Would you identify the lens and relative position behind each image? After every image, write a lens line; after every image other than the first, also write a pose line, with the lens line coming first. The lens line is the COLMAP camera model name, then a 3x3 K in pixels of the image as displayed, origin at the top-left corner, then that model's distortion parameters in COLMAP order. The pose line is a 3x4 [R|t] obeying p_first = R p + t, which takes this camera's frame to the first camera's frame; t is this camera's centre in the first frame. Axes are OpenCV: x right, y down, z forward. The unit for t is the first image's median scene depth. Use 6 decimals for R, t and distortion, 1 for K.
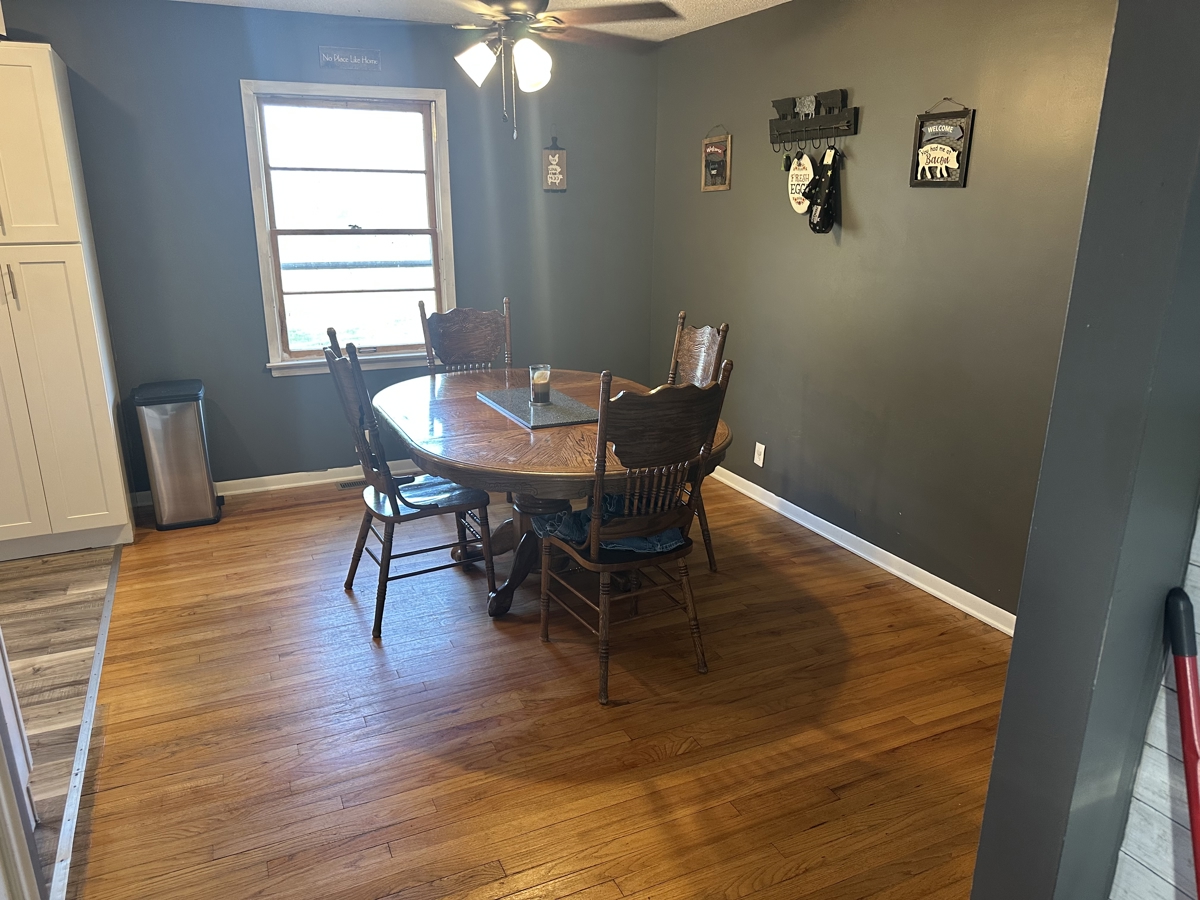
lens RADIAL K [[845.2, 0, 595.3], [0, 845.2, 453.2], [0, 0, 1]] dist [0.169366, -0.267703]
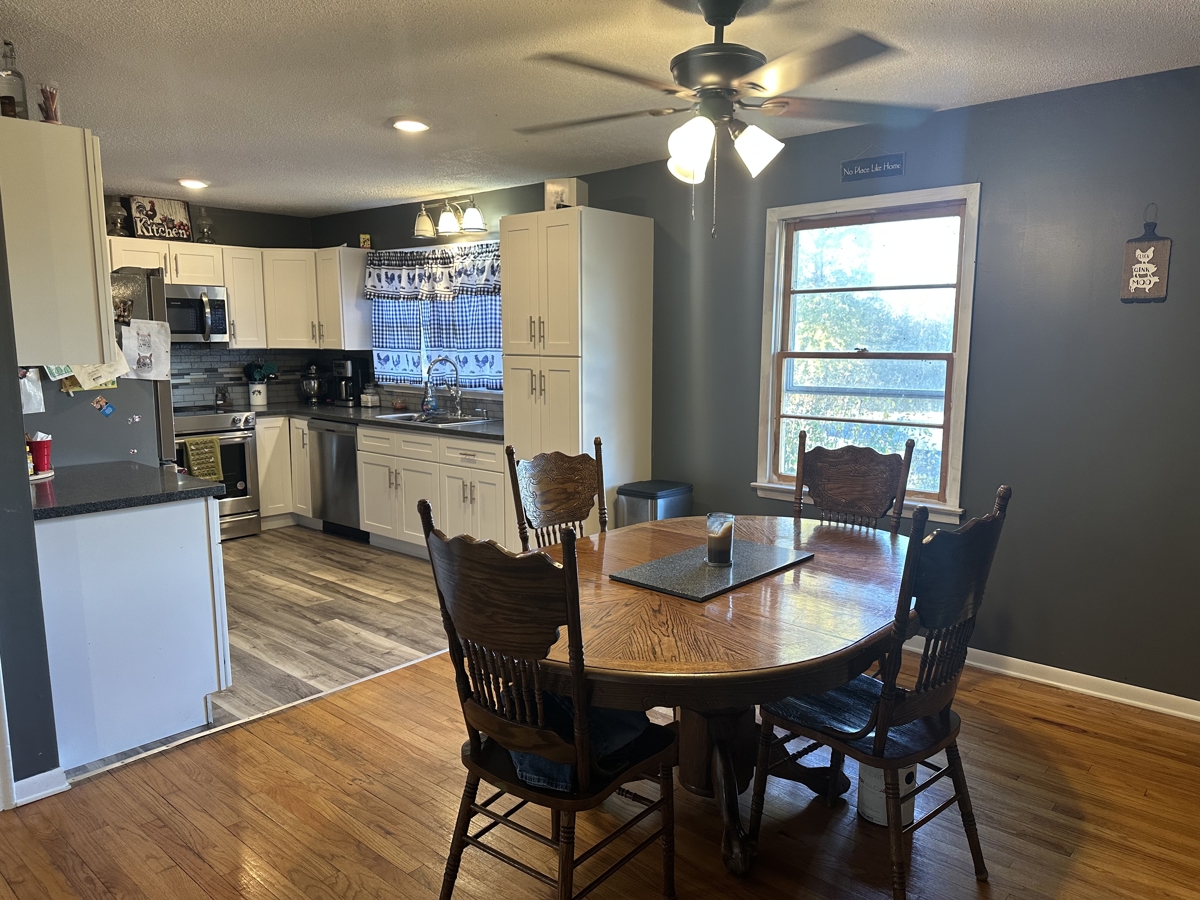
lens RADIAL K [[845.2, 0, 595.3], [0, 845.2, 453.2], [0, 0, 1]] dist [0.169366, -0.267703]
pose [[0.392010, 0.124222, -0.911535, 0.431877], [-0.264611, 0.964195, 0.017602, -0.103520], [0.881084, 0.234302, 0.410845, 0.421762]]
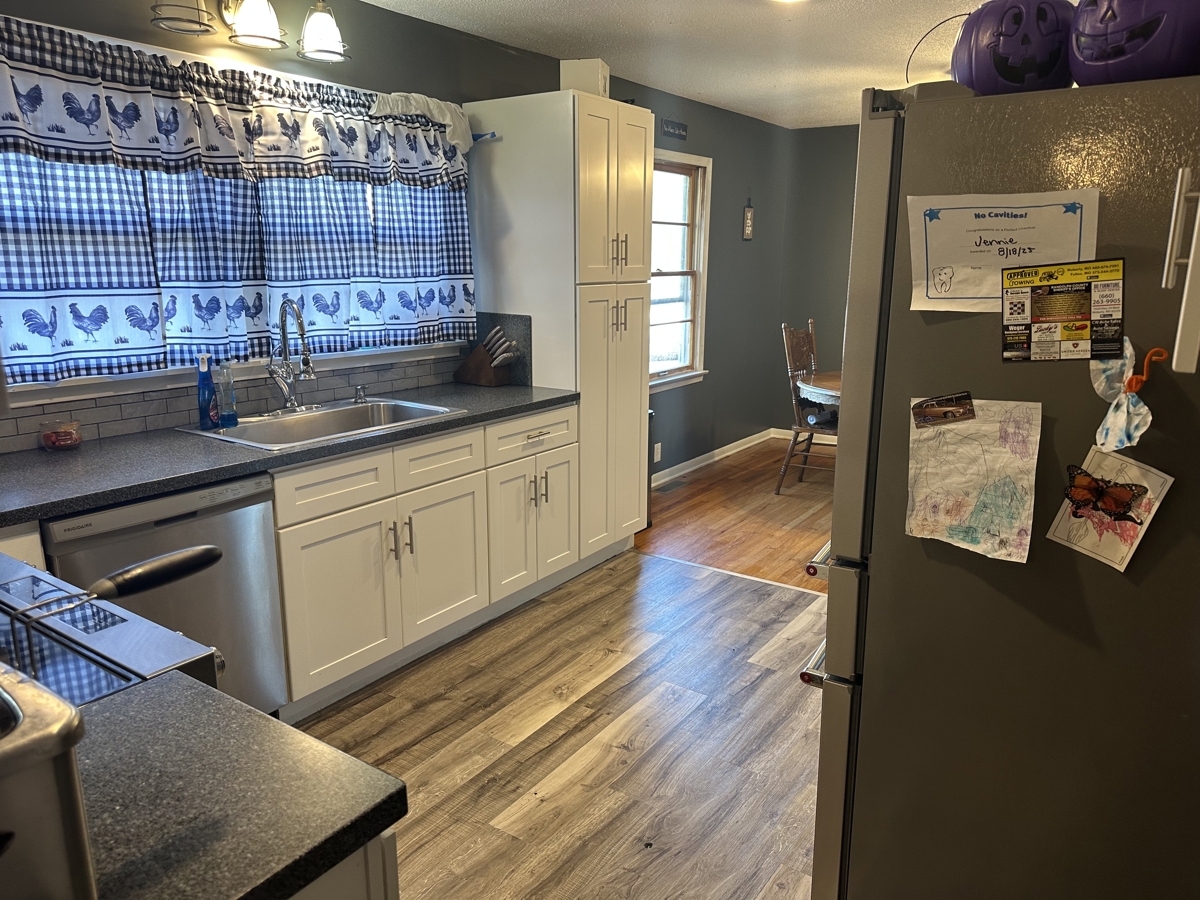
lens RADIAL K [[837.4, 0, 593.0], [0, 837.4, 455.0], [0, 0, 1]] dist [0.141812, -0.256811]
pose [[0.863129, -0.115883, 0.491507, -0.960068], [0.147256, 0.988770, -0.025471, 0.005269], [-0.483036, 0.094362, 0.870501, 0.059652]]
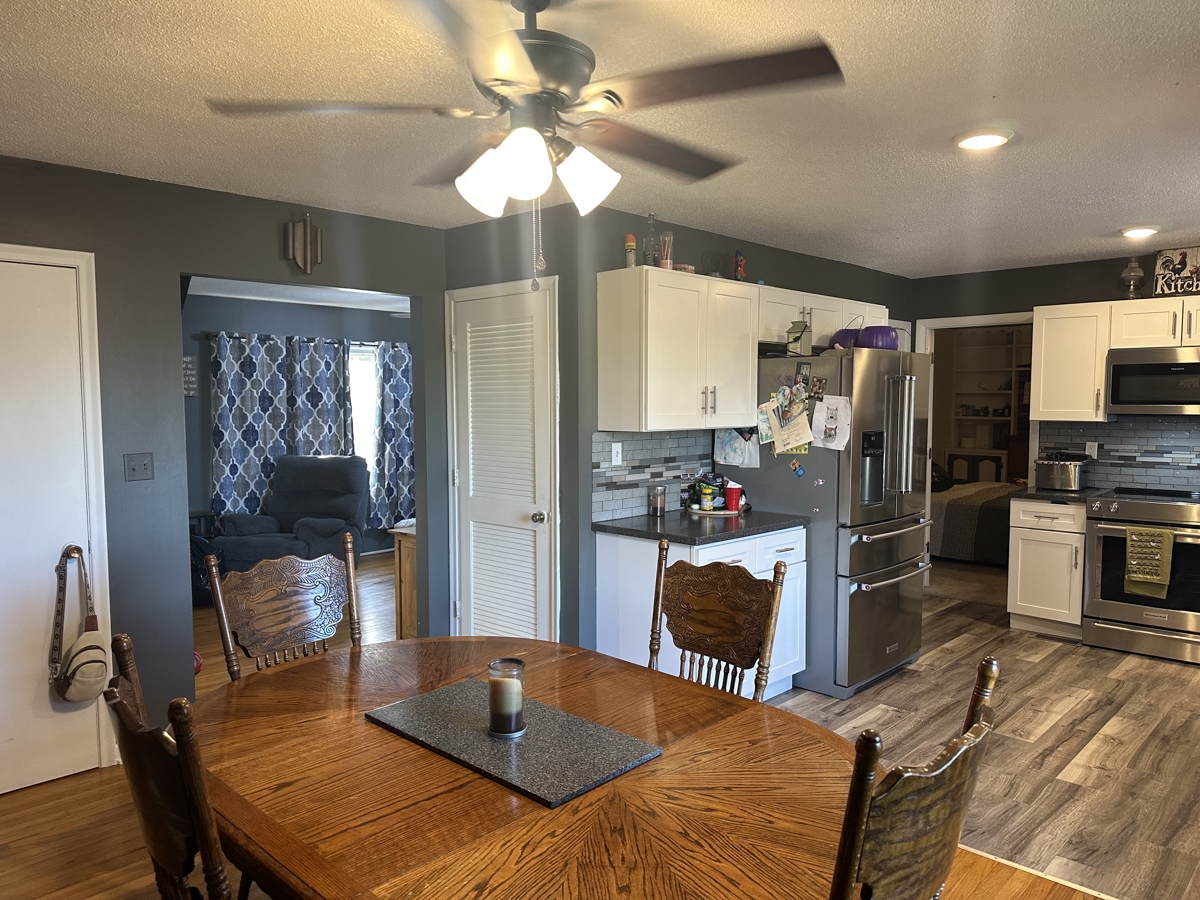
lens RADIAL K [[851.5, 0, 583.3], [0, 851.5, 467.1], [0, 0, 1]] dist [-0.002113, -0.002921]
pose [[-0.934749, 0.030299, -0.354015, 0.060642], [-0.100240, 0.933397, 0.344560, -0.311252], [0.340877, 0.357564, -0.869455, 1.074242]]
